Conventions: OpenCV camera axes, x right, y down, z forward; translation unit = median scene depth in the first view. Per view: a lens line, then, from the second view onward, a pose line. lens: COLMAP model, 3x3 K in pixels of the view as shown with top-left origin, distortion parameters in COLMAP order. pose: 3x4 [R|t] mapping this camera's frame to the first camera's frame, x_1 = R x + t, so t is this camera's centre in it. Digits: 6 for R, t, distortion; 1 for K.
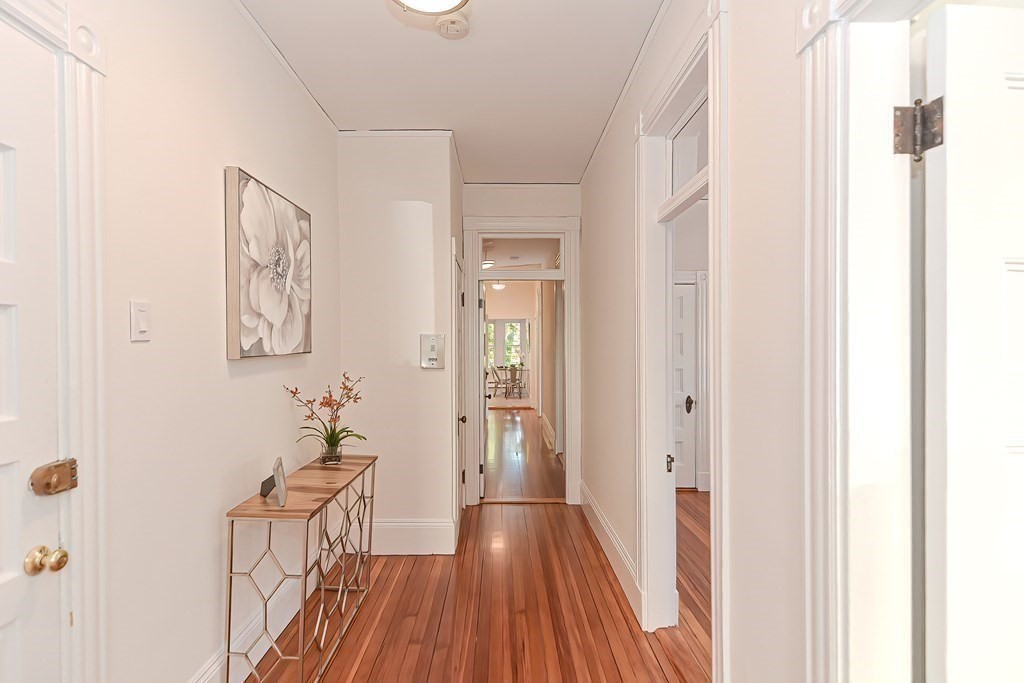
lens RADIAL K [[502.4, 0, 510.6], [0, 502.4, 345.6], [0, 0, 1]] dist [0.010828, -0.003925]
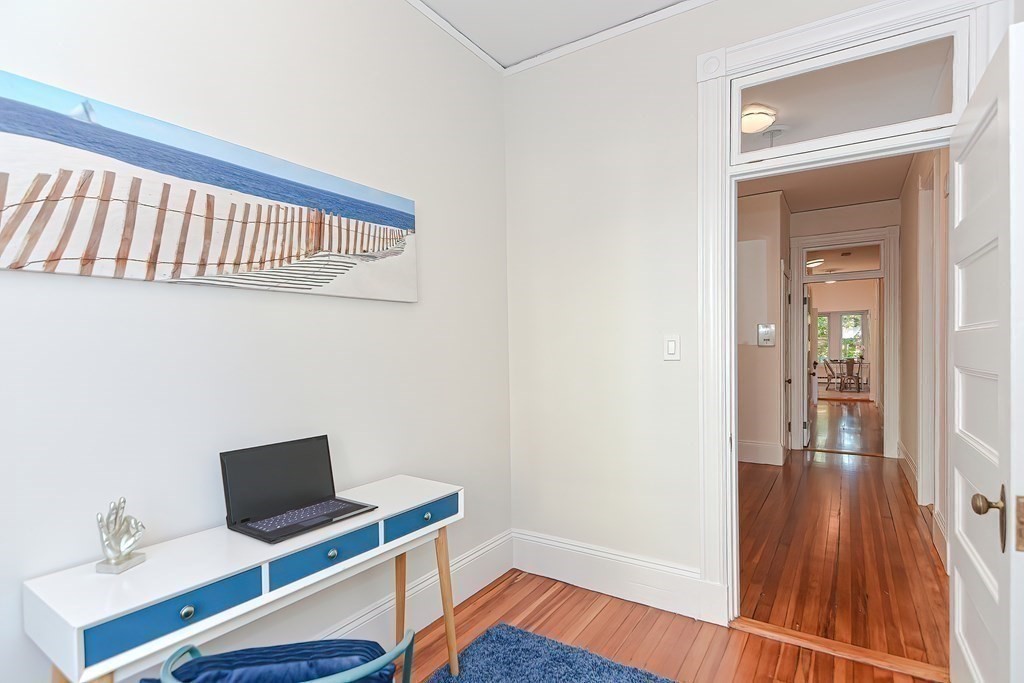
lens RADIAL K [[502.4, 0, 494.4], [0, 502.4, 350.4], [0, 0, 1]] dist [0.010828, -0.003925]
pose [[0.810432, 0.004212, -0.585817, 0.048384], [0.003566, 0.999920, 0.012122, 0.023672], [0.585822, -0.011913, 0.810352, -0.481861]]
